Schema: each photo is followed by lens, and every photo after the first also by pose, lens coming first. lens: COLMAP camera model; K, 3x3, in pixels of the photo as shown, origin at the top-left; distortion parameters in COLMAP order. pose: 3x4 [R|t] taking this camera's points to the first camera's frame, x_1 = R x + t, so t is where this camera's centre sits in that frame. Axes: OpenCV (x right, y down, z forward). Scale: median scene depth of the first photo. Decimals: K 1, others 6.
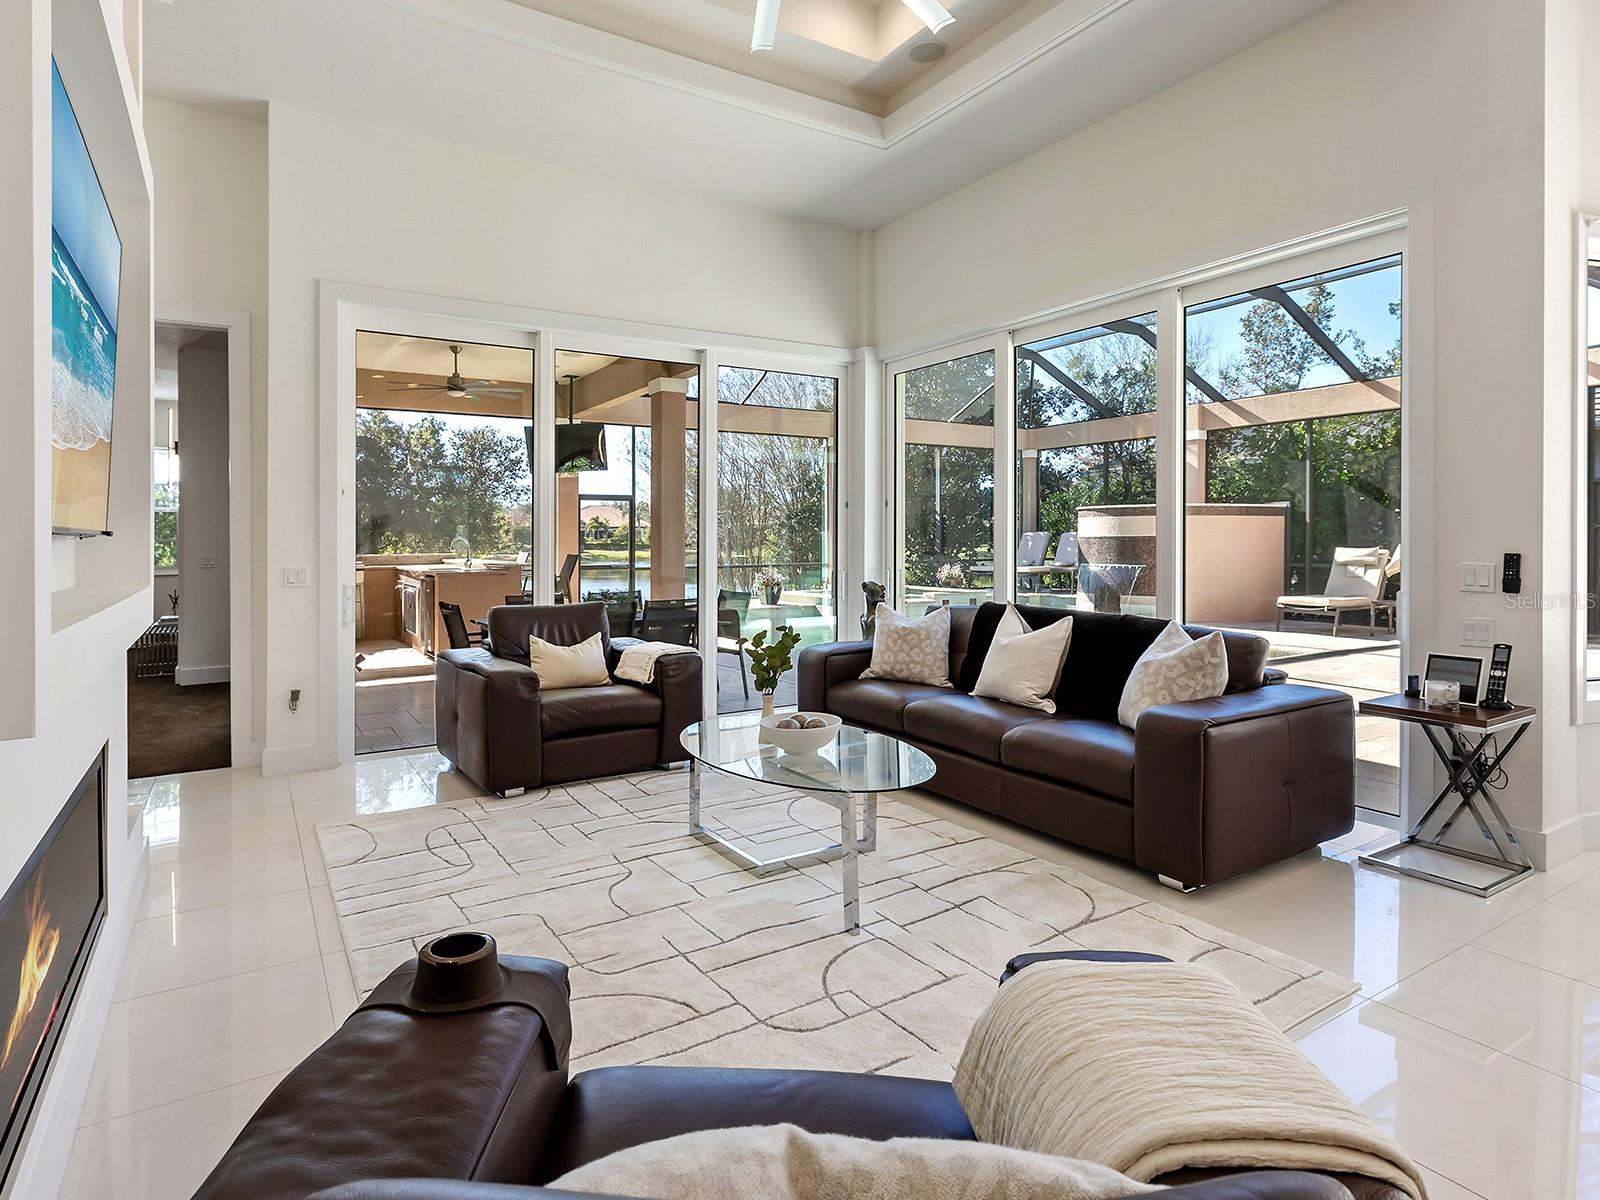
lens RADIAL K [[863.4, 0, 796.3], [0, 863.4, 555.4], [0, 0, 1]] dist [0.000696, 0.000183]
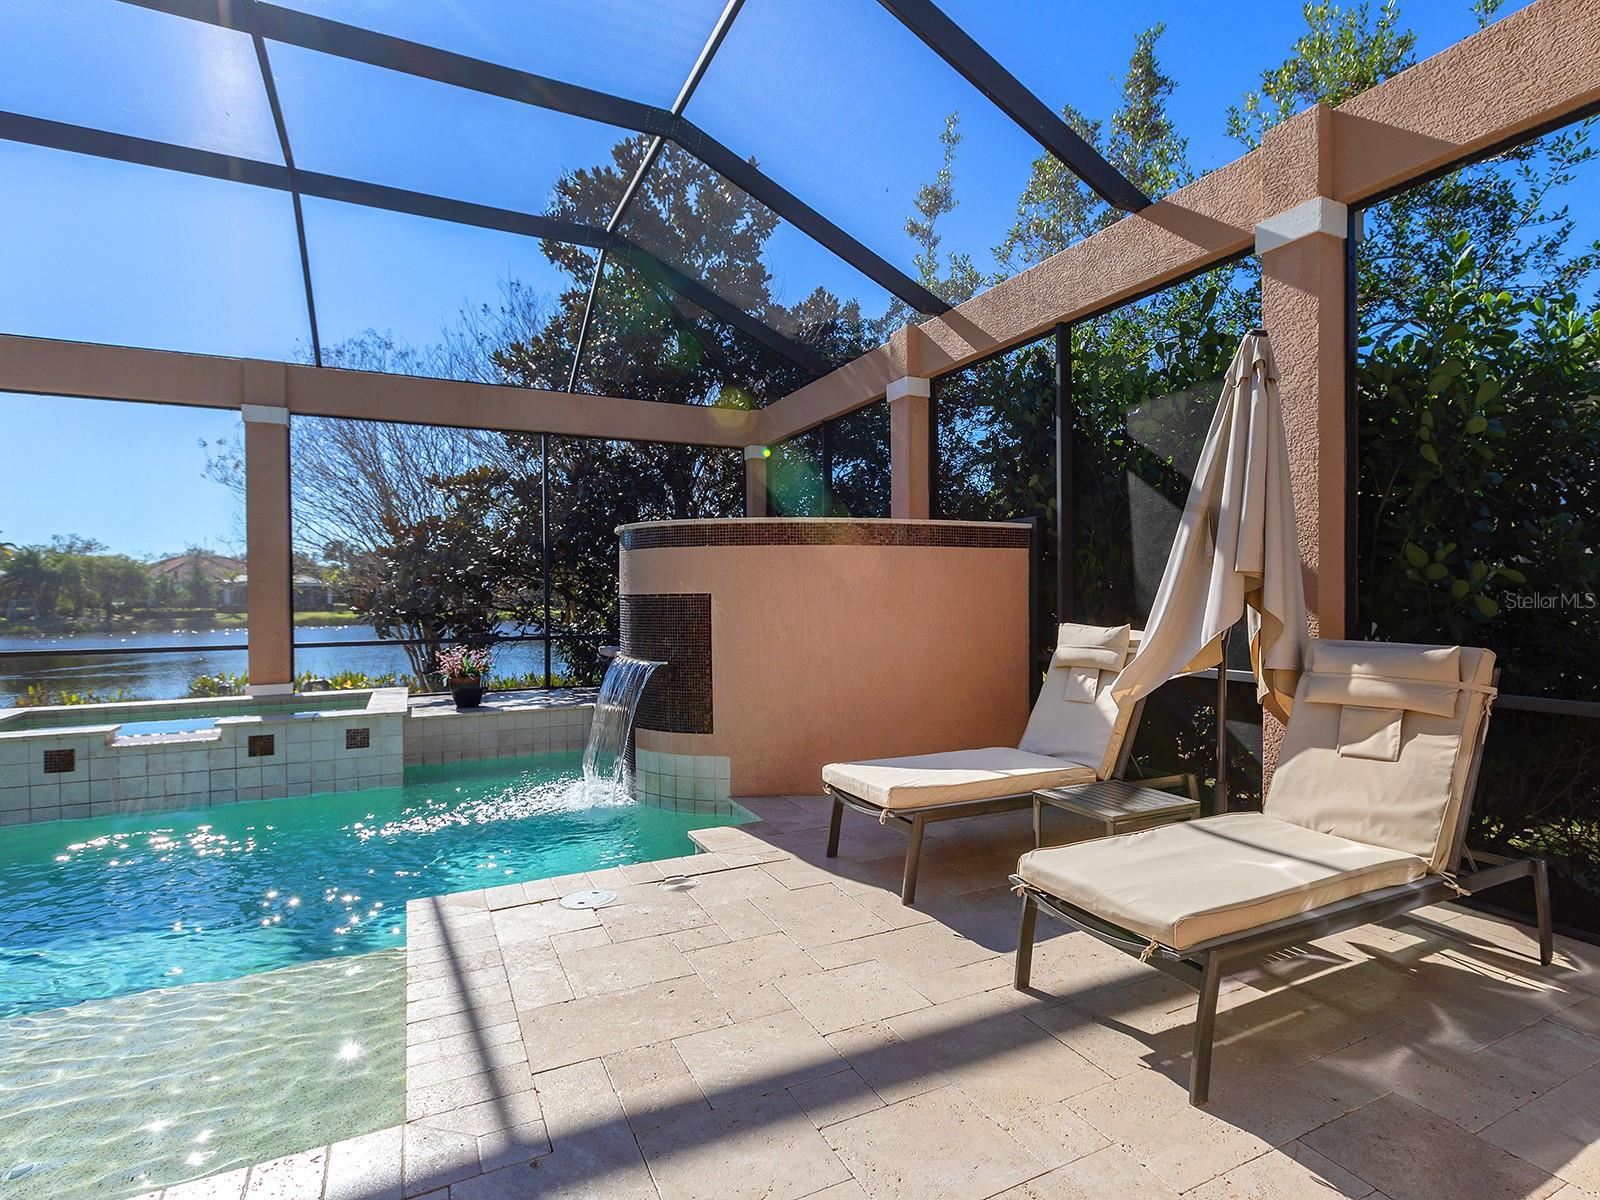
lens RADIAL K [[853.6, 0, 893.6], [0, 853.6, 607.7], [0, 0, 1]] dist [-0.018716, -0.000292]
pose [[0.999039, -0.004311, -0.043614, 0.511510], [0.004299, 0.999991, -0.000373, -0.014404], [0.043615, 0.000185, 0.999048, 0.548135]]
